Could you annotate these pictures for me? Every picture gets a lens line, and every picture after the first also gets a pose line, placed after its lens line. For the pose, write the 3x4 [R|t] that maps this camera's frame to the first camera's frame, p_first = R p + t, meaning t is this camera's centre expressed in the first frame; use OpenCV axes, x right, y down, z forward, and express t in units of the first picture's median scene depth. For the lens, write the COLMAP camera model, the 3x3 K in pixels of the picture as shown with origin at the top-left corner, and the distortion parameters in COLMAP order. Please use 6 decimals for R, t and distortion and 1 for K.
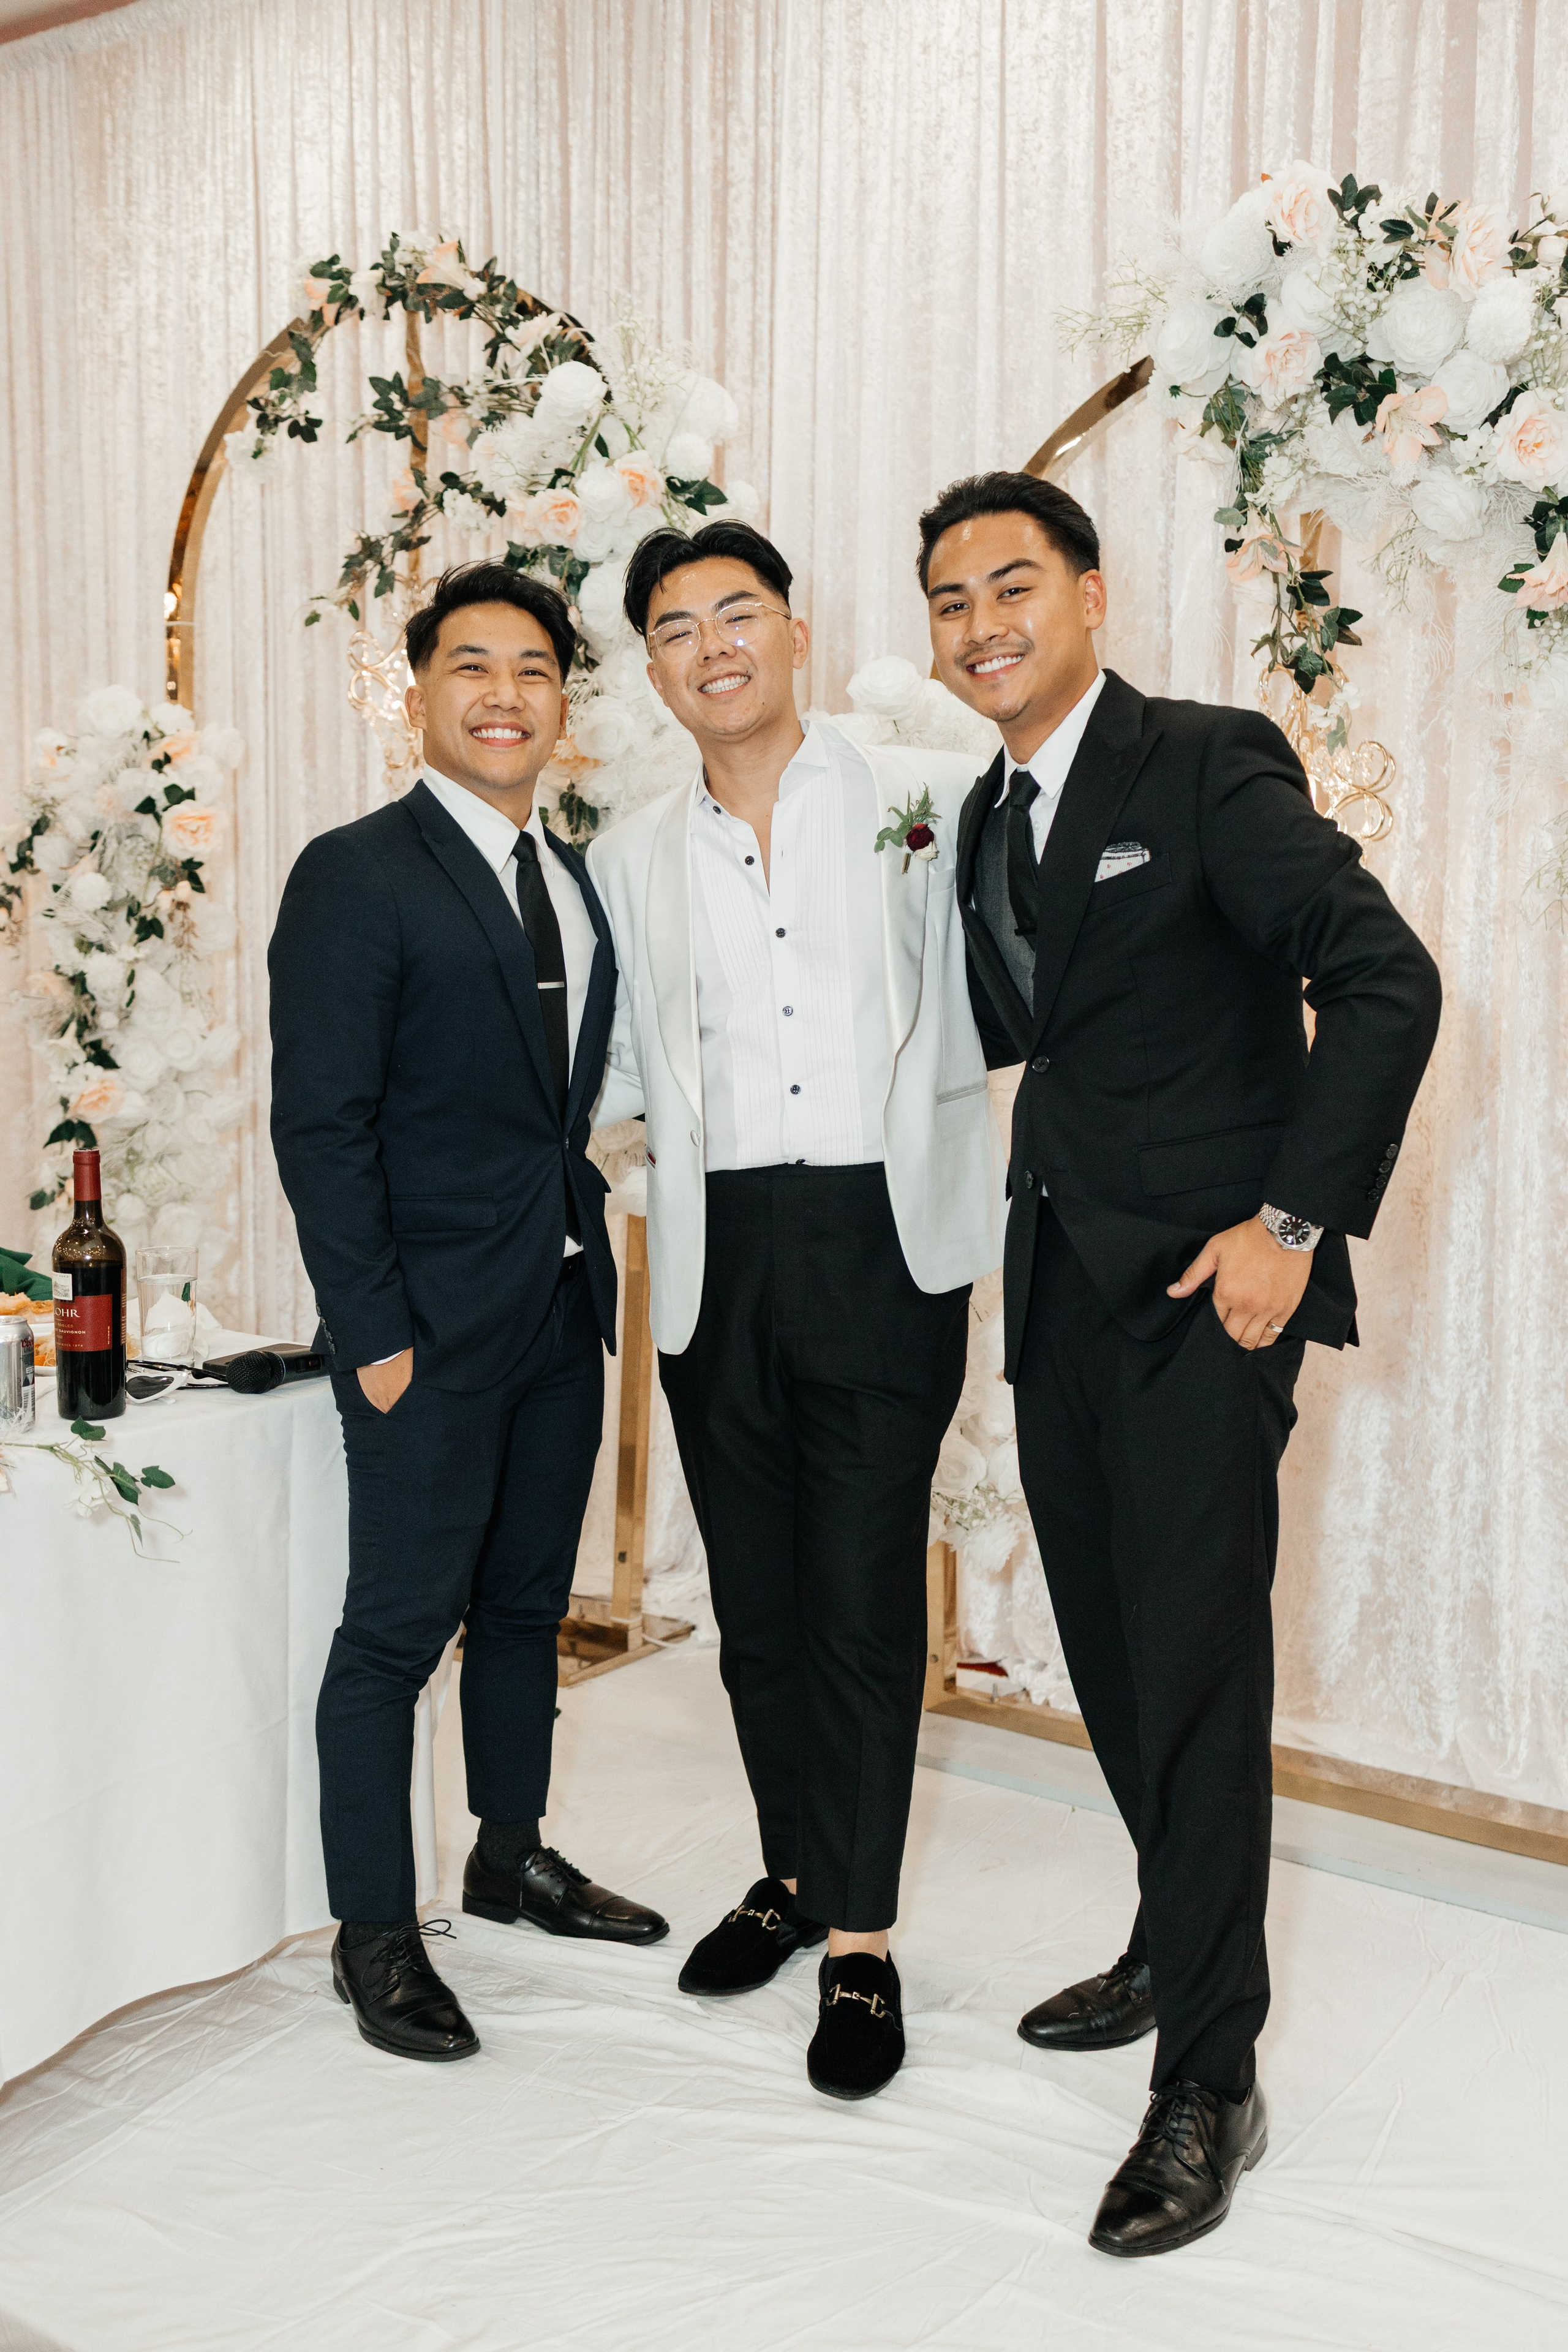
lens RADIAL K [[2344.6, 0, 784.0], [0, 2344.6, 1176.0], [0, 0, 1]] dist [0.001099, -0.004319]
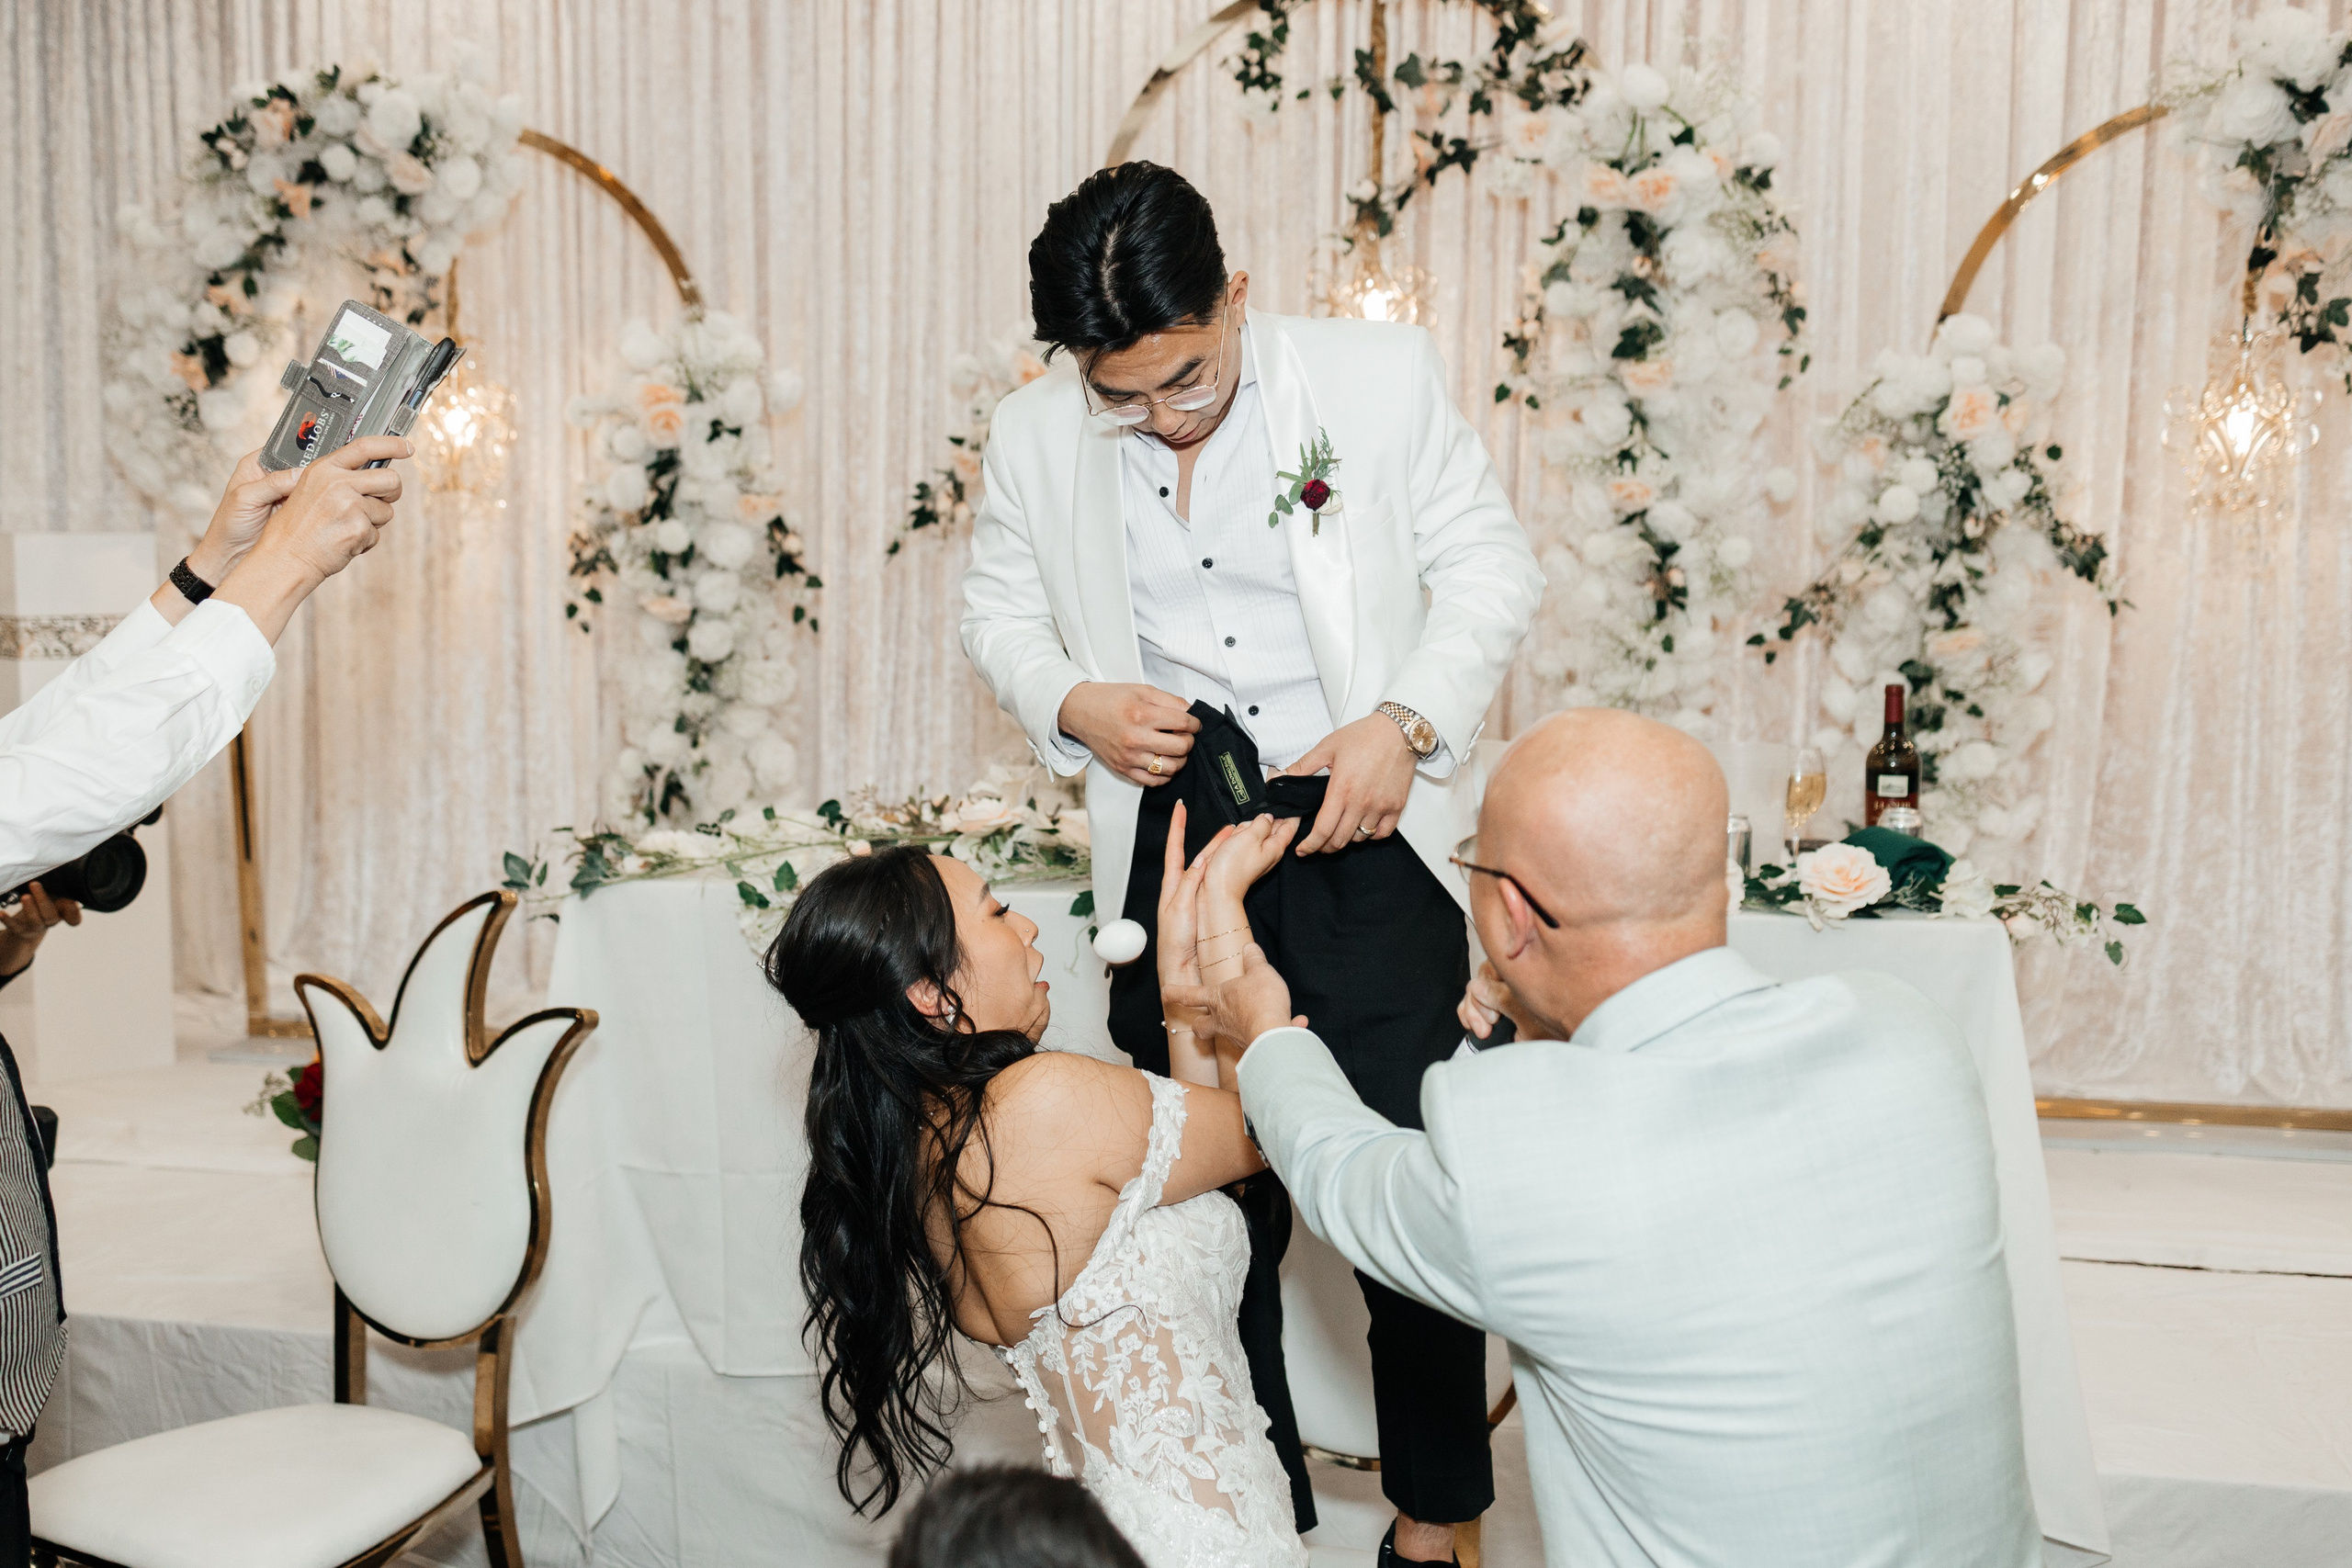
lens RADIAL K [[2413.6, 0, 1176.0], [0, 2413.6, 784.0], [0, 0, 1]] dist [0.008697, 0.011546]
pose [[0.903658, -0.047882, 0.425571, -0.935615], [0.047700, 0.998800, 0.011090, 0.010005], [-0.425591, 0.010278, 0.904857, -0.057561]]
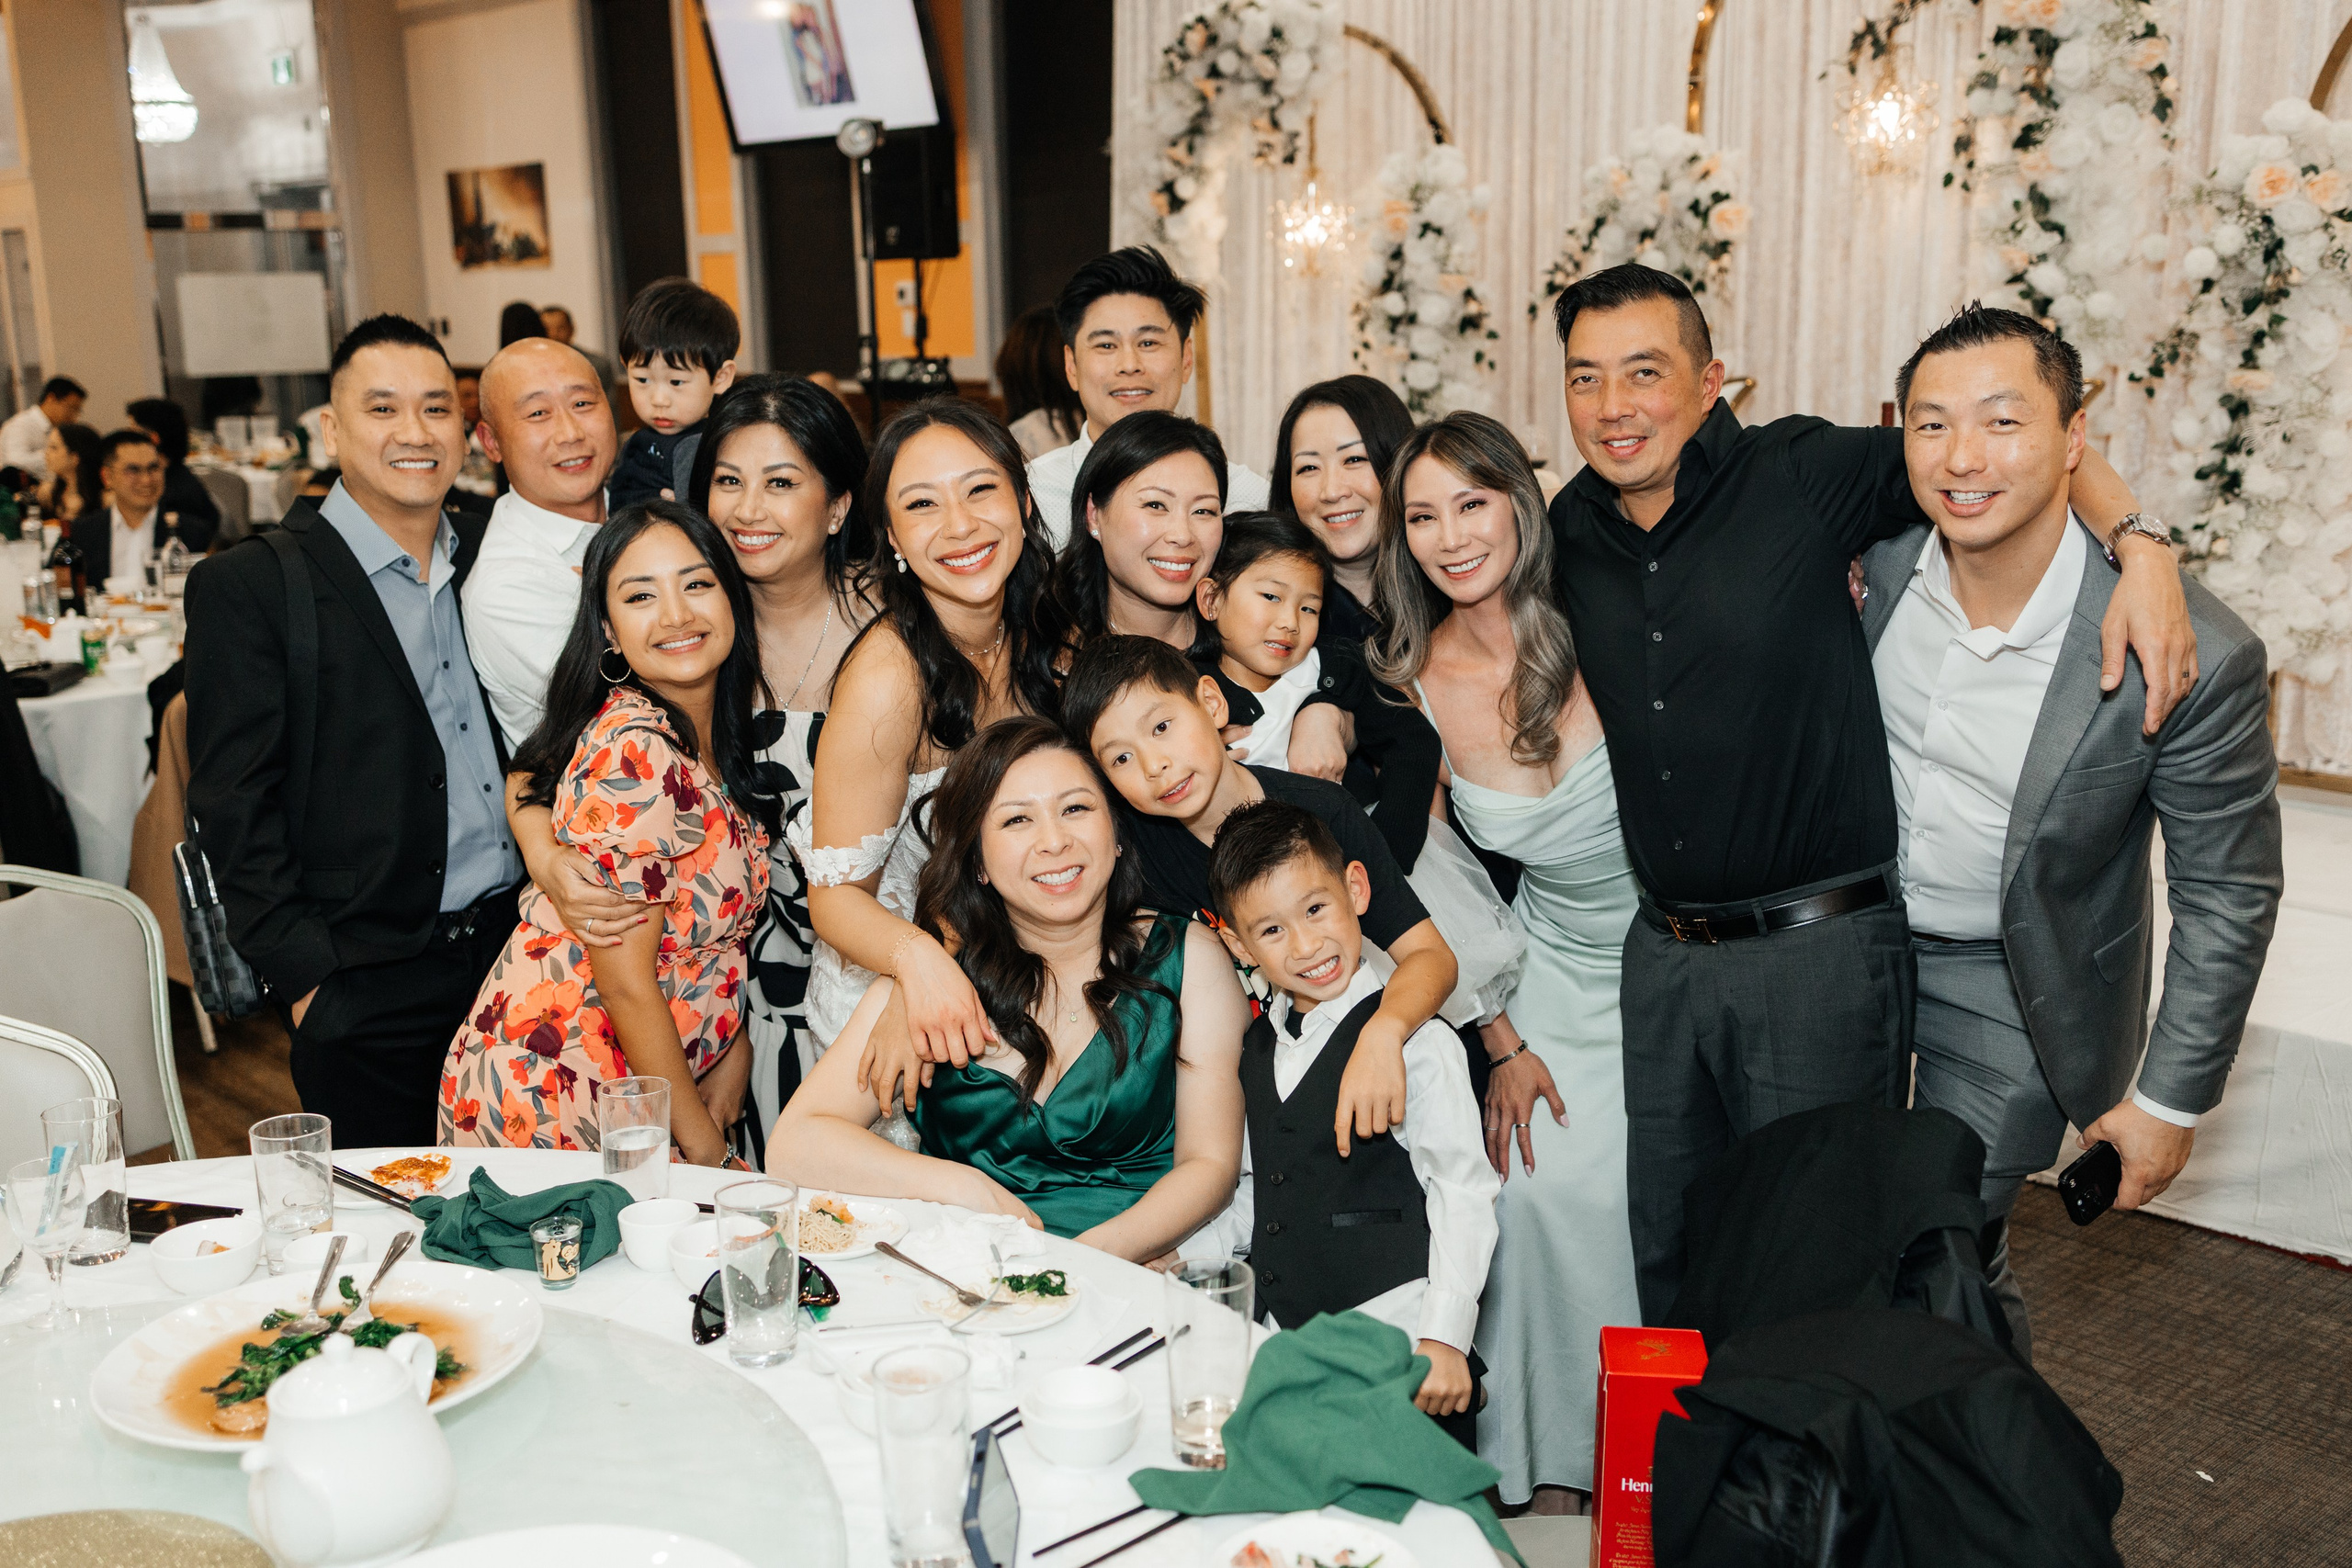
lens RADIAL K [[2344.0, 0, 1110.8], [0, 2344.0, 798.2], [0, 0, 1]] dist [0.006182, -0.030810]
pose [[0.973580, 0.023211, -0.227162, -0.350861], [0.001221, 0.994277, 0.106828, 0.076906], [0.228341, -0.104284, 0.967980, -0.742226]]
